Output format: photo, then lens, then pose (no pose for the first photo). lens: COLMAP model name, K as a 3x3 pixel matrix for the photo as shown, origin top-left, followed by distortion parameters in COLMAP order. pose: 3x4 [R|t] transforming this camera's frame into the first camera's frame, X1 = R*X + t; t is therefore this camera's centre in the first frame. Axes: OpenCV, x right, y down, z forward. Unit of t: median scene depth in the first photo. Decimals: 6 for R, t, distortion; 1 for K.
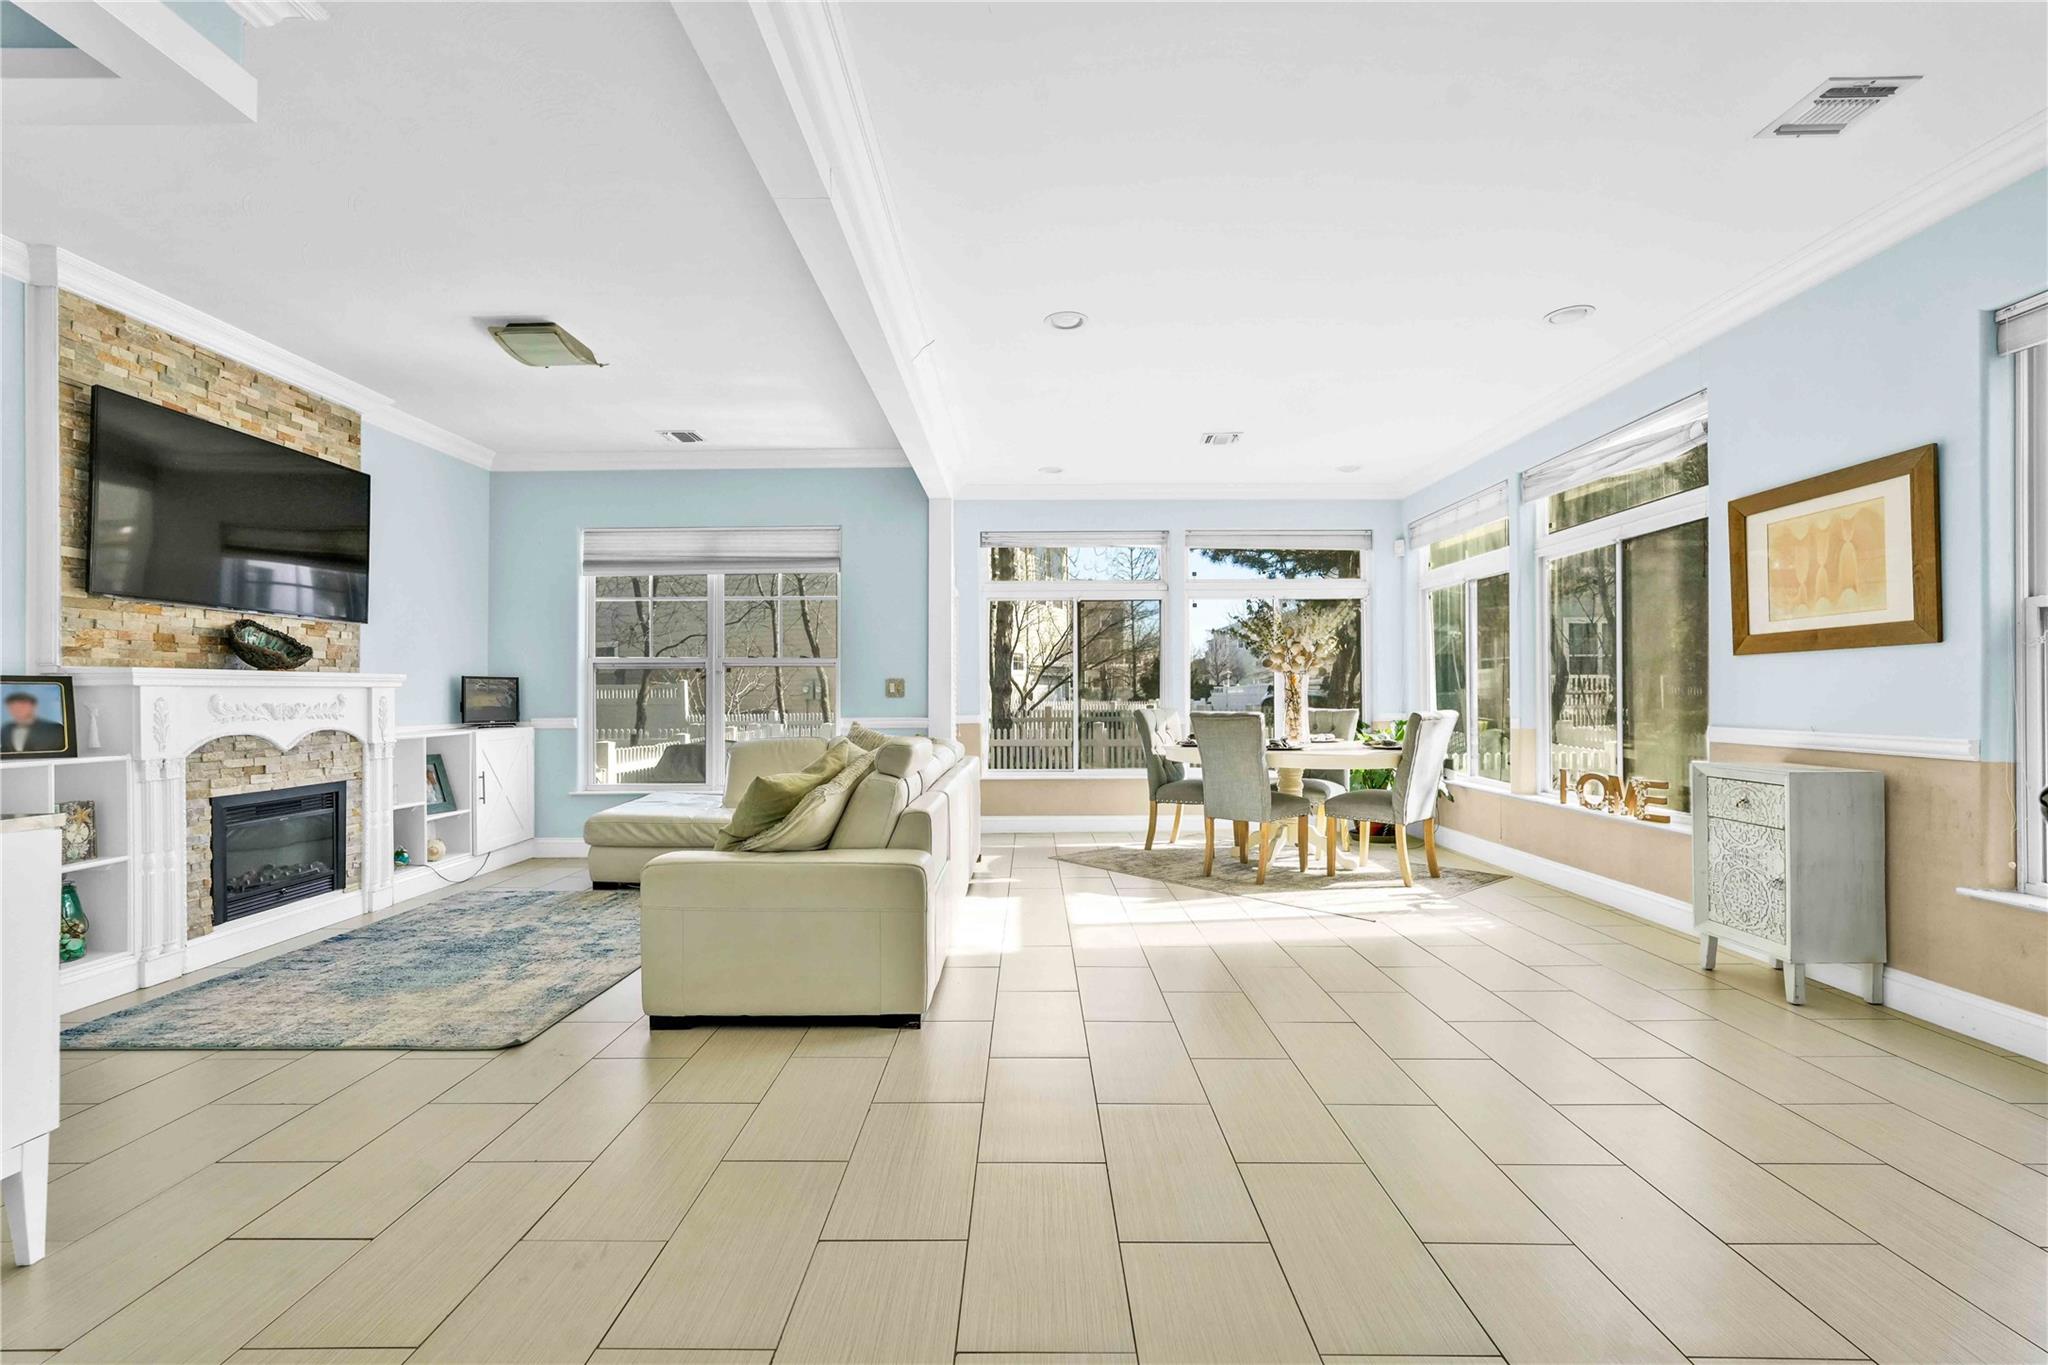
lens RADIAL K [[903.6, 0, 1018.3], [0, 903.6, 689.5], [0, 0, 1]] dist [-0.015957, 0.008523]
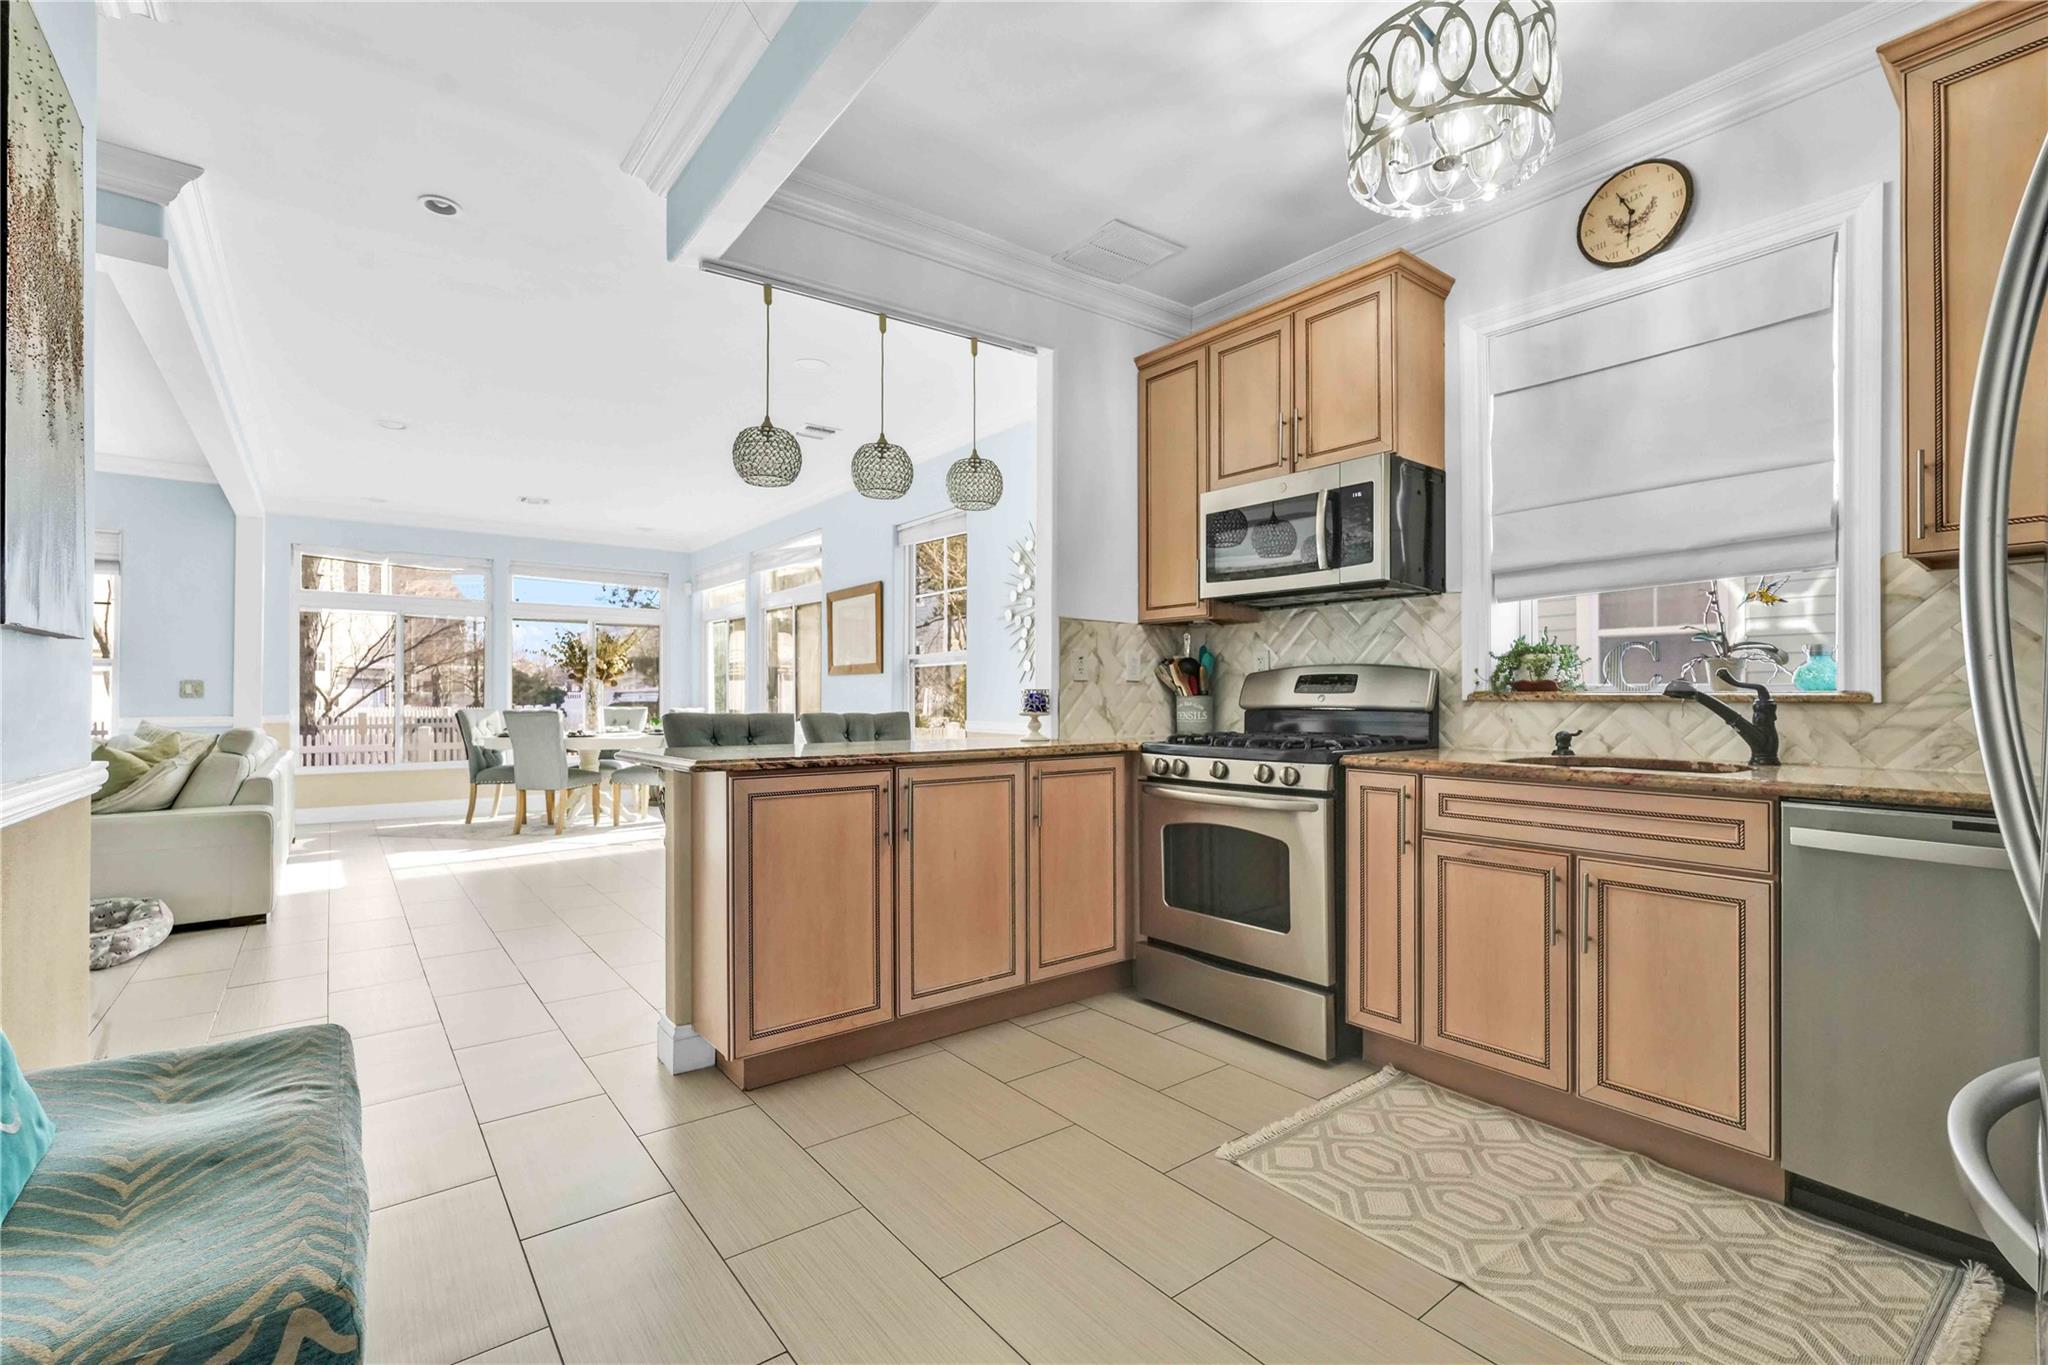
lens RADIAL K [[903.6, 0, 1026.8], [0, 903.6, 689.5], [0, 0, 1]] dist [-0.015957, 0.008523]
pose [[0.780246, 0.009063, 0.625407, -0.039721], [-0.006277, 0.999958, -0.006660, -0.000967], [-0.625441, 0.001271, 0.780271, -0.600479]]
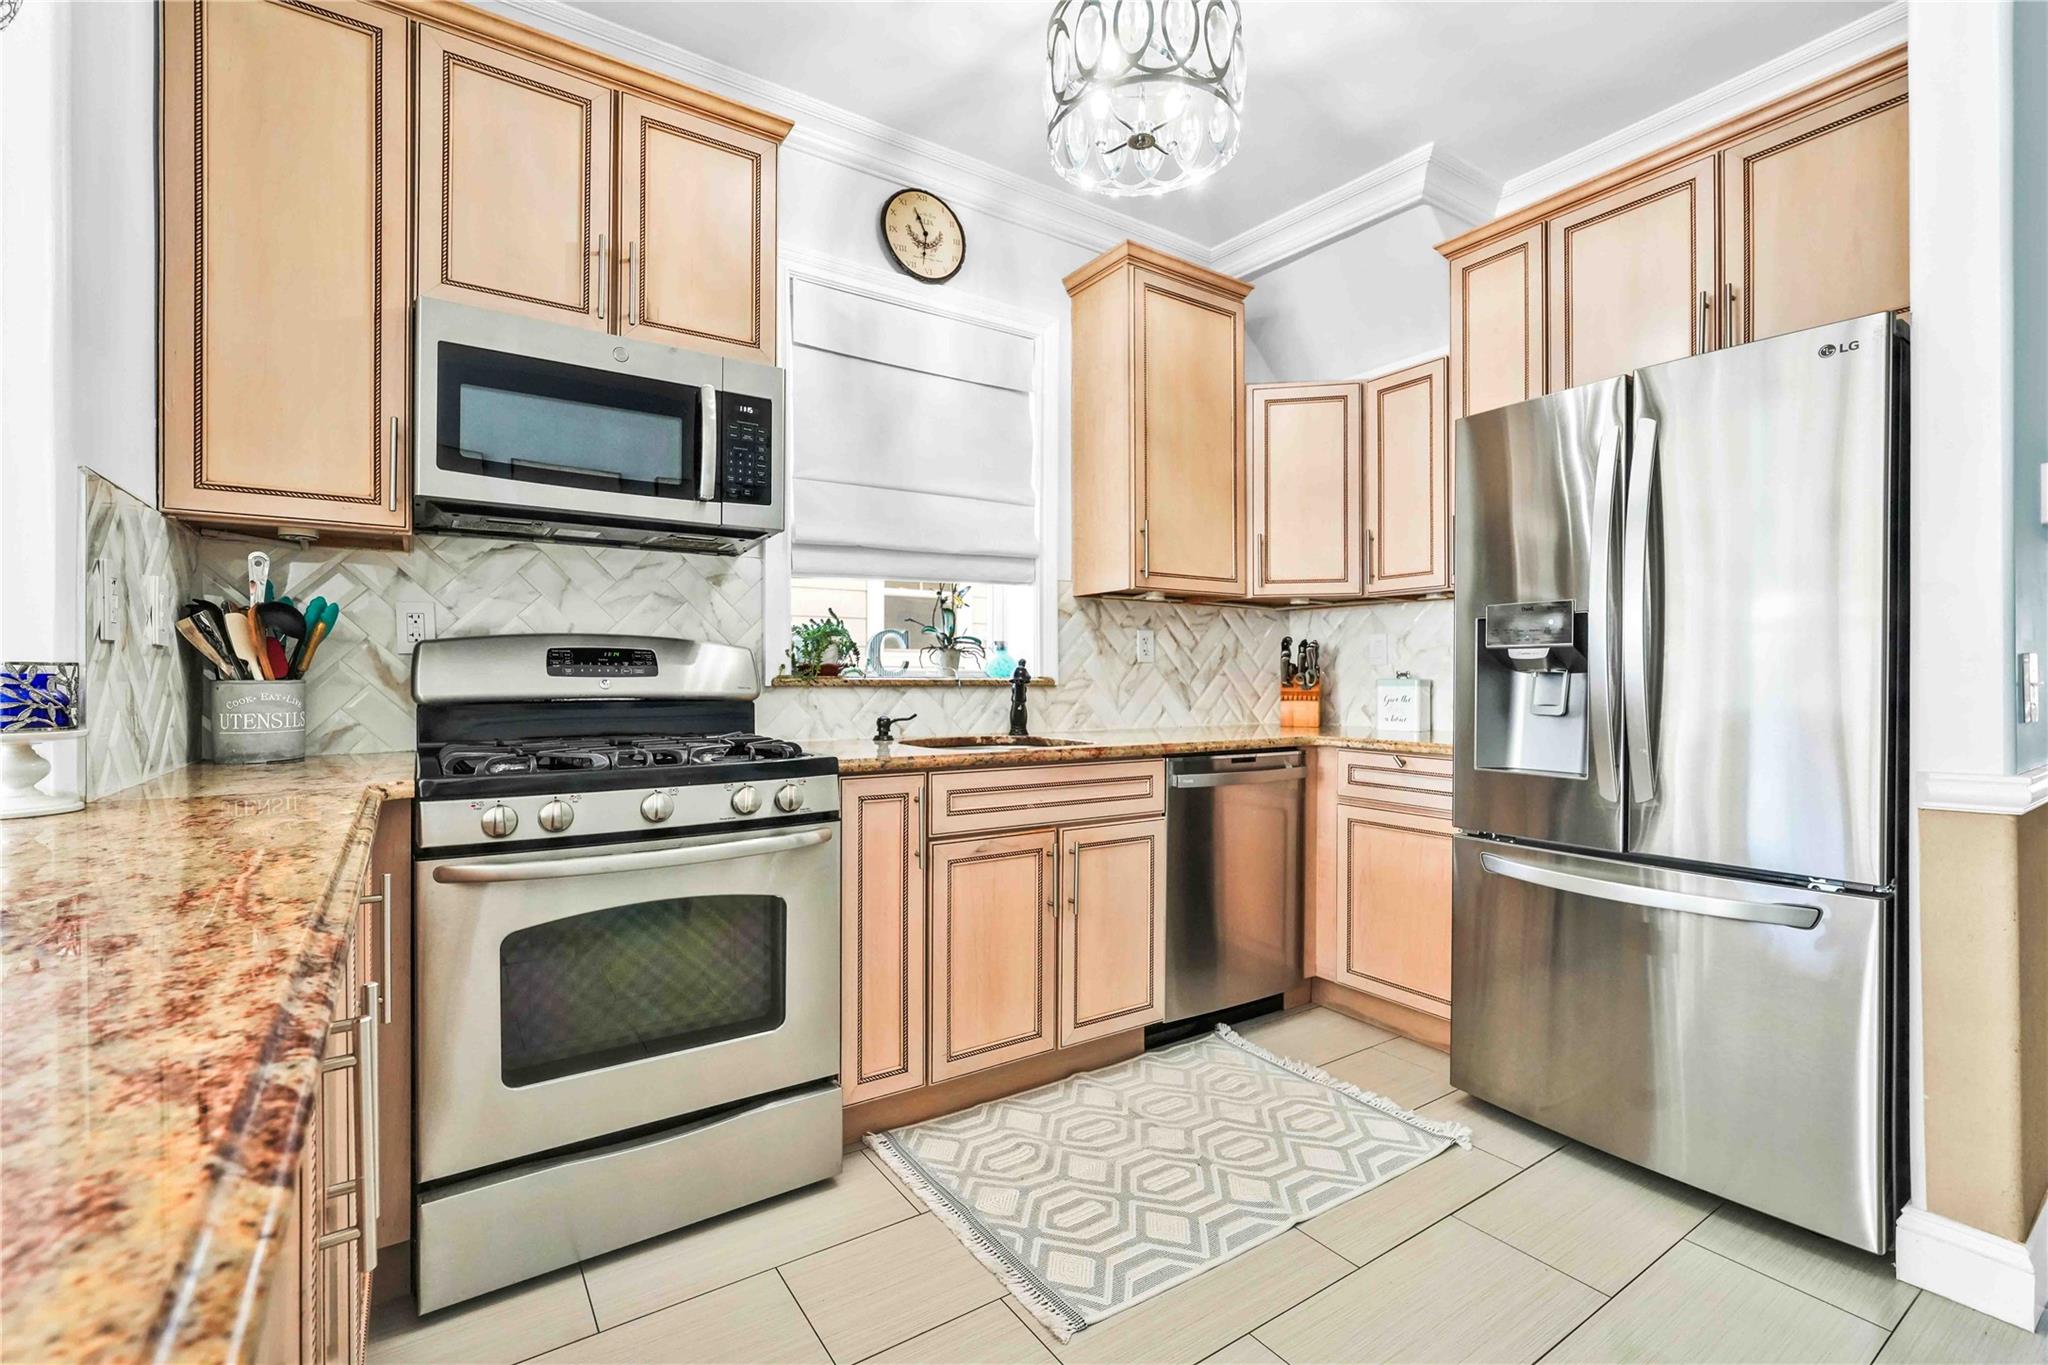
lens RADIAL K [[903.6, 0, 1022.2], [0, 903.6, 676.0], [0, 0, 1]] dist [-0.015957, 0.008523]
pose [[-0.569859, 0.005831, 0.821722, 0.072788], [-0.003552, 0.999948, -0.009558, -0.000860], [-0.821735, -0.008365, -0.569809, -0.084155]]
